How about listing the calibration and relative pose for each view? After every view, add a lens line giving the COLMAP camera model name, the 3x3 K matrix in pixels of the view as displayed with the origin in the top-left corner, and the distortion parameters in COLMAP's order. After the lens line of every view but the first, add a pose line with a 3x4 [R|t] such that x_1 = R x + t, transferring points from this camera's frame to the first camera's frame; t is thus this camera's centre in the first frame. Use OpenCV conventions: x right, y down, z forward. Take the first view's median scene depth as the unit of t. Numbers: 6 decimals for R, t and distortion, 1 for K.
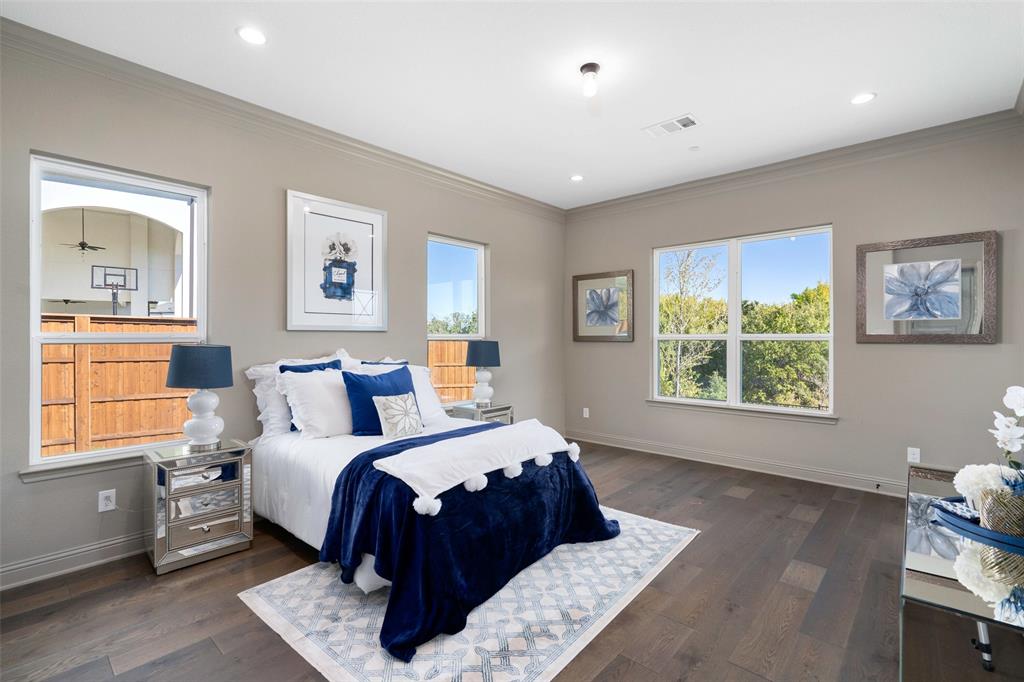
lens RADIAL K [[466.1, 0, 509.4], [0, 466.1, 337.2], [0, 0, 1]] dist [-0.000543, -0.000201]
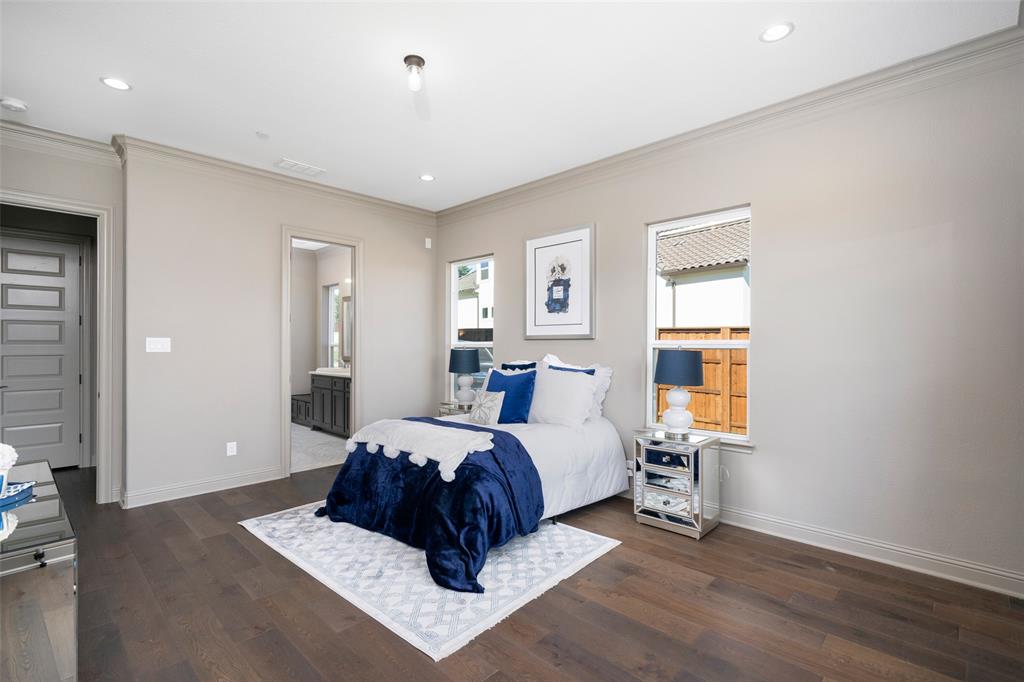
lens RADIAL K [[468.3, 0, 510.5], [0, 468.3, 346.7], [0, 0, 1]] dist [-0.001722, 0.000488]
pose [[-0.023791, 0.006864, -0.999693, 0.843971], [-0.003030, 0.999971, 0.006938, -0.002040], [0.999712, 0.003194, -0.023770, 0.916117]]
